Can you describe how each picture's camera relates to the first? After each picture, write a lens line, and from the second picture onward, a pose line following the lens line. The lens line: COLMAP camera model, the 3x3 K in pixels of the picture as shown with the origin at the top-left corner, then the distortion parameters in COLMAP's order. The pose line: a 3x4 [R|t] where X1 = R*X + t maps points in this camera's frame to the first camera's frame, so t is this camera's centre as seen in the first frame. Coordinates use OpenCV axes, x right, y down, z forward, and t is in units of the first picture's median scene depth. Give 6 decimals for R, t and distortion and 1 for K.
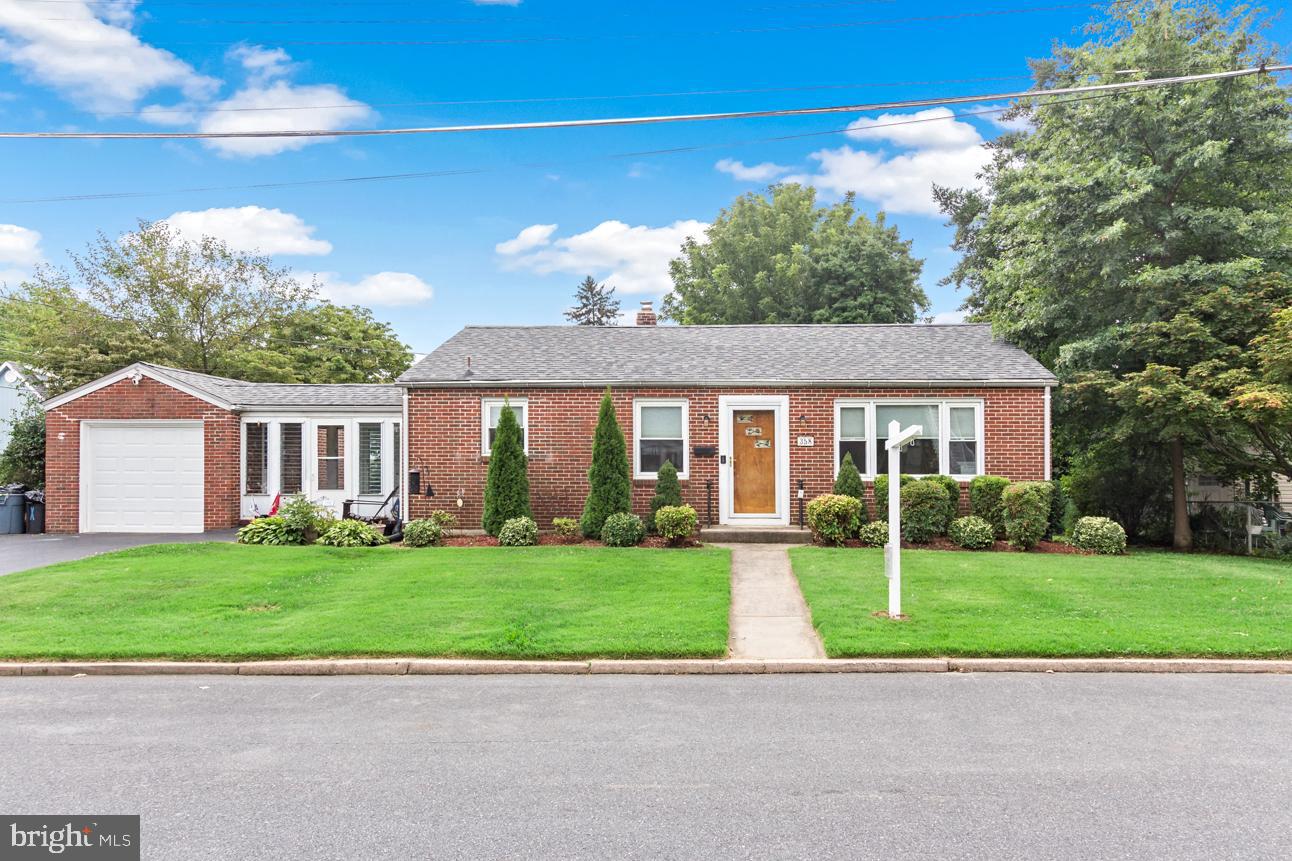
lens RADIAL K [[831.9, 0, 646.2], [0, 831.9, 477.4], [0, 0, 1]] dist [0.025199, -0.004082]
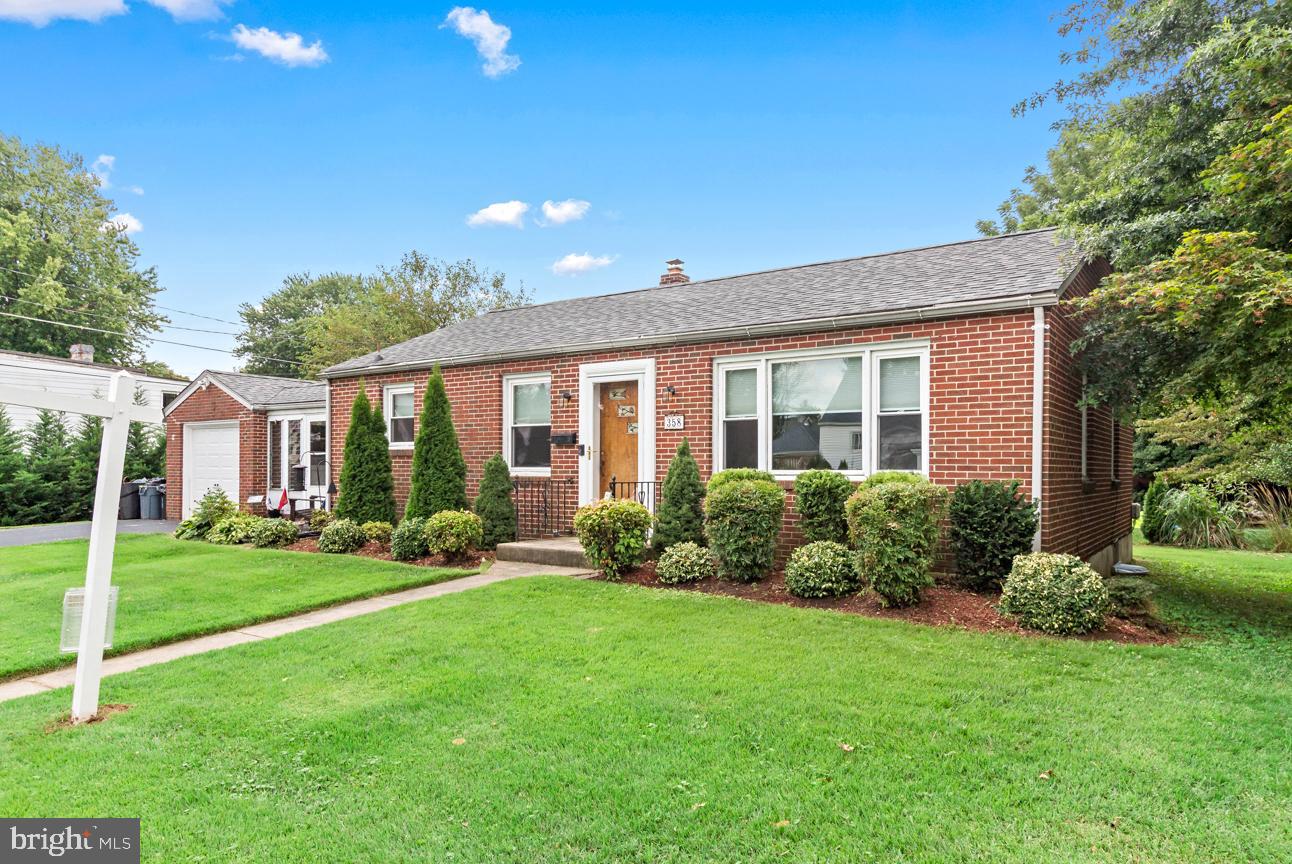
lens RADIAL K [[831.9, 0, 626.0], [0, 831.9, 476.9], [0, 0, 1]] dist [0.025199, -0.004082]
pose [[0.846250, 0.004461, -0.532767, 0.523868], [-0.002260, 0.999986, 0.004785, -0.001198], [0.532781, -0.002845, 0.846249, 0.388564]]
